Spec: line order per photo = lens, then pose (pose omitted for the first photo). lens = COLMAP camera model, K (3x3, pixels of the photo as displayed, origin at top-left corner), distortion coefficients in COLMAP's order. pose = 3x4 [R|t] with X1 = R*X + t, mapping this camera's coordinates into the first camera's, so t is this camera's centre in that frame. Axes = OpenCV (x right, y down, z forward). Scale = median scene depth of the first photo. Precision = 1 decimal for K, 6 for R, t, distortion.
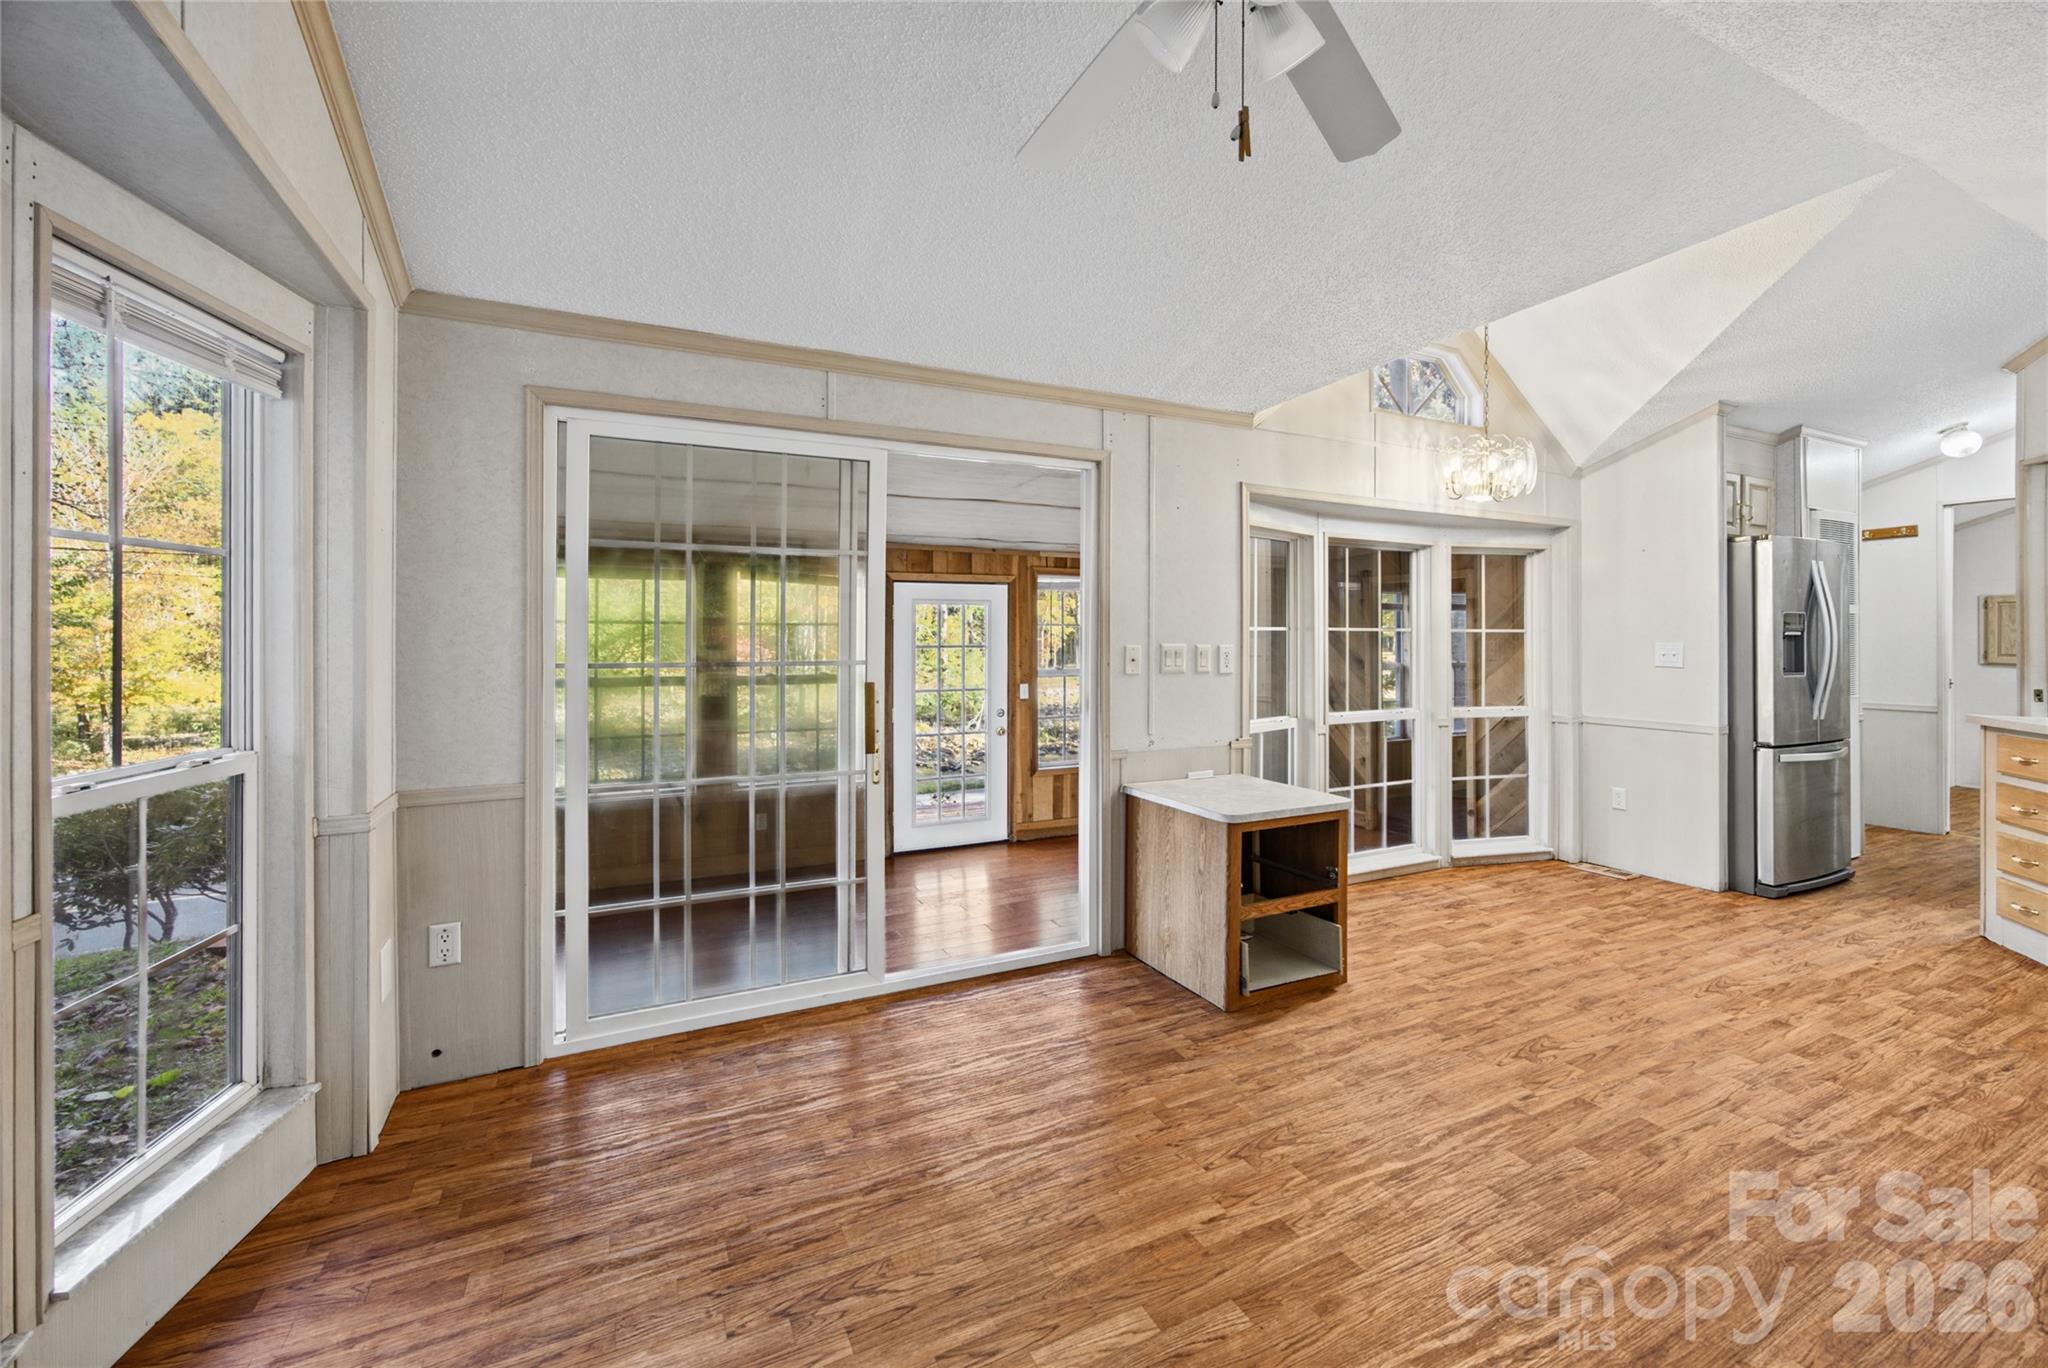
lens RADIAL K [[834.9, 0, 1039.6], [0, 834.9, 633.3], [0, 0, 1]] dist [0.001125, 0.001358]
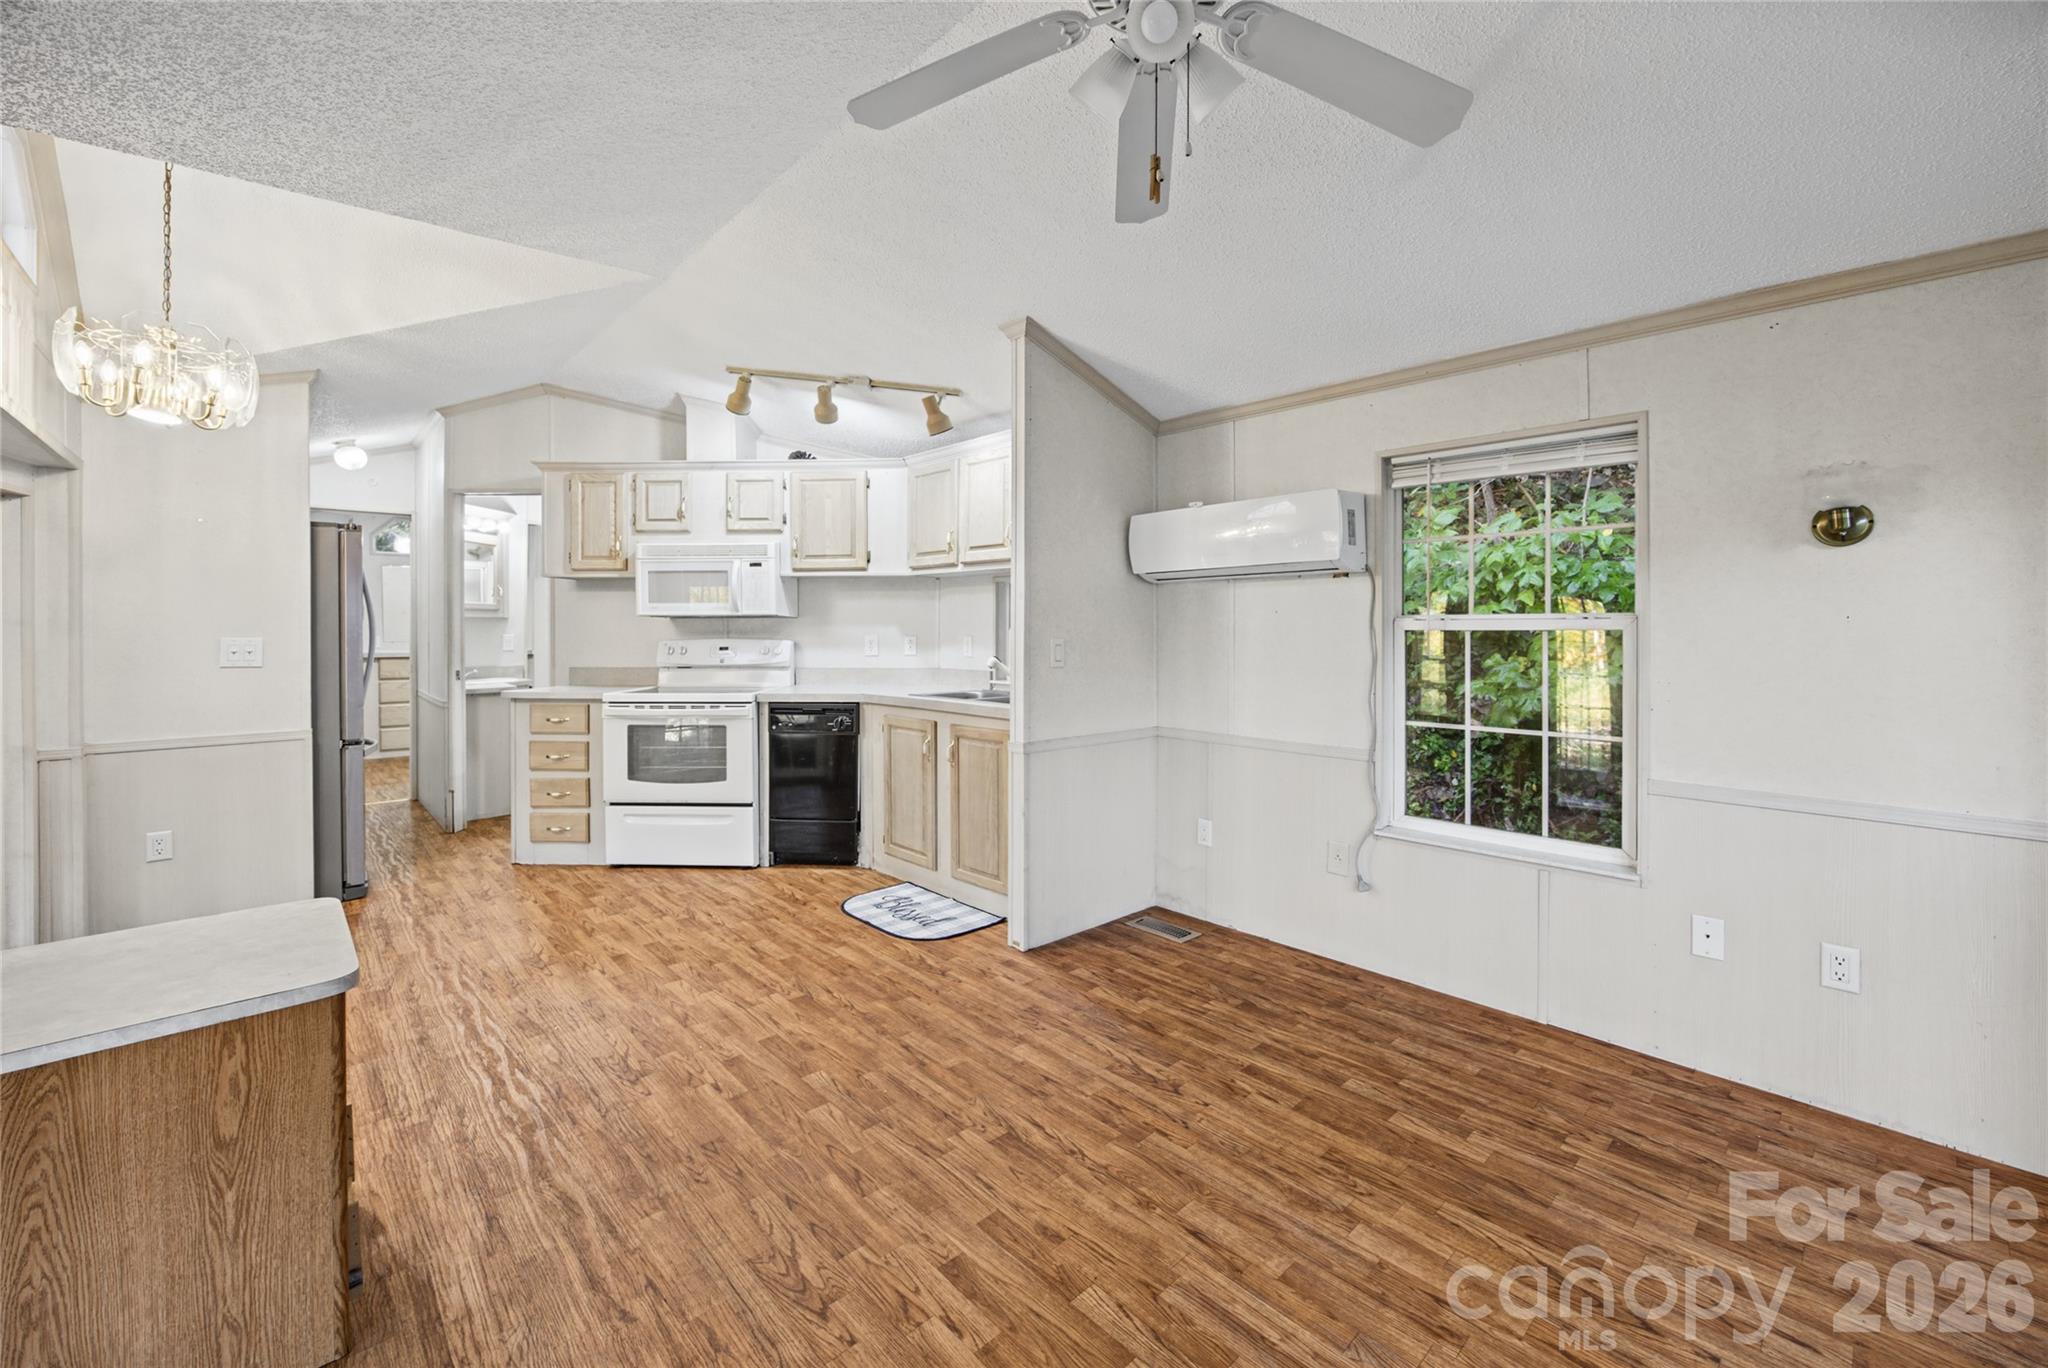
lens RADIAL K [[834.9, 0, 1031.2], [0, 834.9, 635.2], [0, 0, 1]] dist [0.001125, 0.001358]
pose [[-0.276548, -0.007075, 0.960974, -0.392224], [-0.005117, 0.999970, 0.005889, 0.000231], [-0.960987, -0.003289, -0.276576, 0.736248]]
